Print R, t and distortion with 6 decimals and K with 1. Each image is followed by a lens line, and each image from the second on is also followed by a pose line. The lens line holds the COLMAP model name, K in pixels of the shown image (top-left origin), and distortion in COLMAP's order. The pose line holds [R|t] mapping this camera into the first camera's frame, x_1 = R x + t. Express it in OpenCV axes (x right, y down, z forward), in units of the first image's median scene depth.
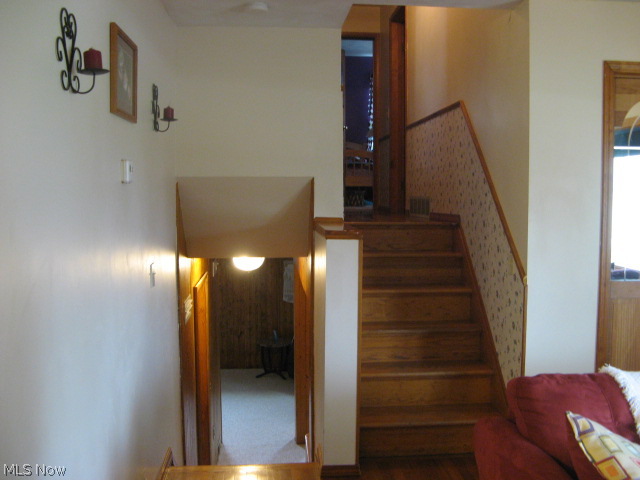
lens RADIAL K [[663.2, 0, 320.0], [0, 663.2, 240.0], [0, 0, 1]] dist [-0.207446, 0.247431]
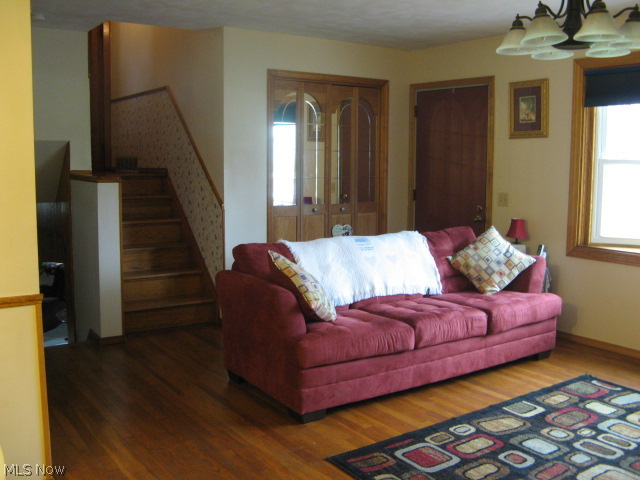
lens RADIAL K [[663.2, 0, 320.0], [0, 663.2, 240.0], [0, 0, 1]] dist [-0.207446, 0.247431]
pose [[0.864893, -0.058026, 0.498591, -0.248916], [0.030300, 0.997520, 0.063531, 0.042574], [-0.501041, -0.039840, 0.864506, -0.440734]]
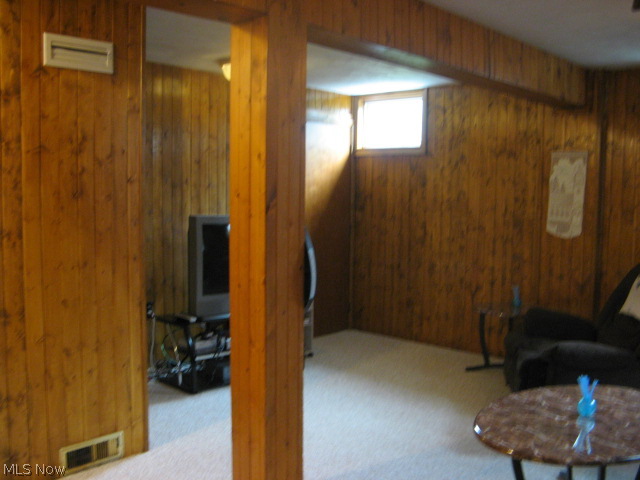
lens RADIAL K [[663.2, 0, 320.0], [0, 663.2, 240.0], [0, 0, 1]] dist [-0.207446, 0.247431]
pose [[0.690931, 0.069458, -0.719577, 0.179210], [-0.067410, 0.997227, 0.031531, 0.092837], [0.719771, 0.026721, 0.693697, 0.526331]]
